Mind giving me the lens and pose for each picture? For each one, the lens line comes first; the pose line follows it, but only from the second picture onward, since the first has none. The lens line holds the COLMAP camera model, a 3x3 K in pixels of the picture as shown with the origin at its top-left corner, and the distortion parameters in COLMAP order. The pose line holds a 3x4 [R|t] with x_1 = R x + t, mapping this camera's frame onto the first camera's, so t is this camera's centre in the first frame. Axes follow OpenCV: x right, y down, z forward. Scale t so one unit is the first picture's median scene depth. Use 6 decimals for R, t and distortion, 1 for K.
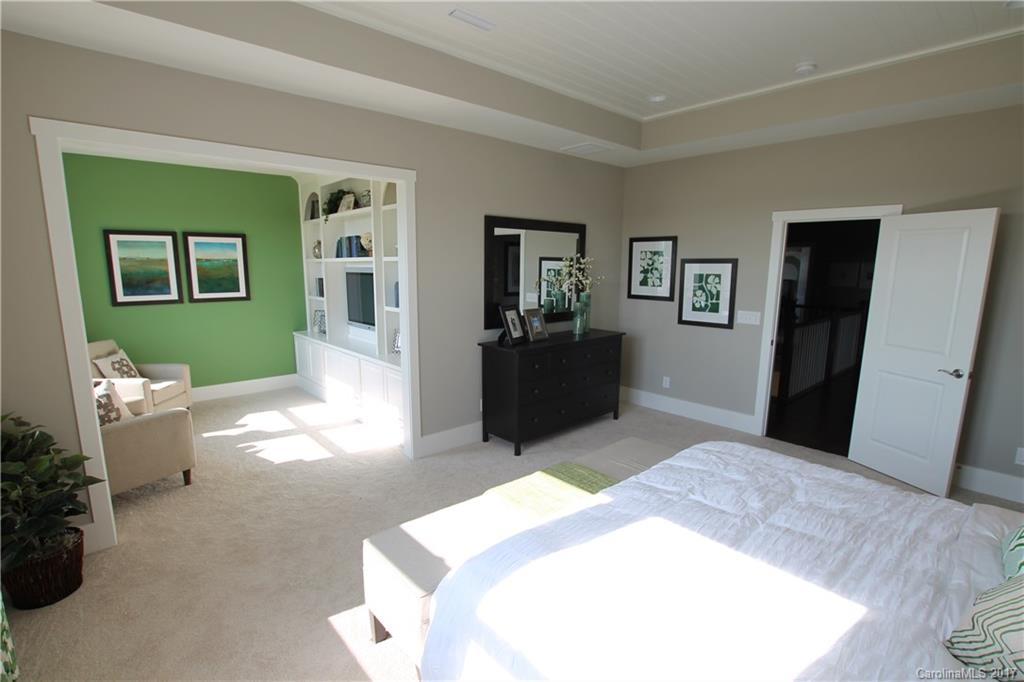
lens RADIAL K [[481.4, 0, 511.4], [0, 481.4, 344.8], [0, 0, 1]] dist [-0.025892, -0.000517]
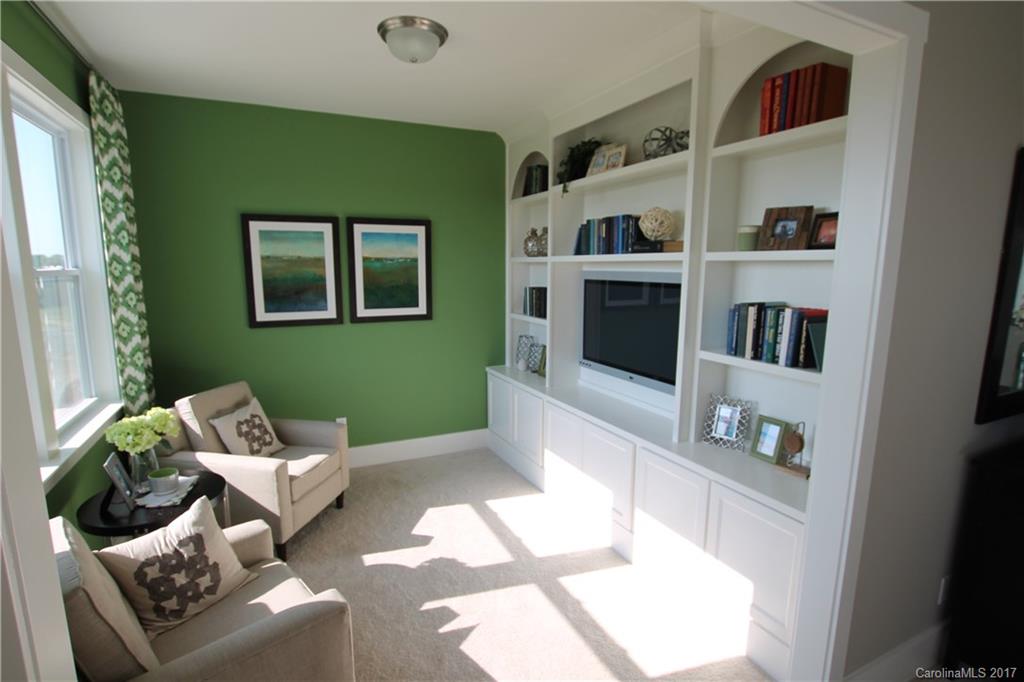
lens RADIAL K [[494.9, 0, 512.0], [0, 494.9, 341.0], [0, 0, 1]] dist [-0.042272, 0.000109]
pose [[0.963223, 0.038463, -0.265936, -0.281856], [-0.042398, 0.999060, -0.009071, -0.068637], [0.265337, 0.020012, 0.963948, 0.404380]]
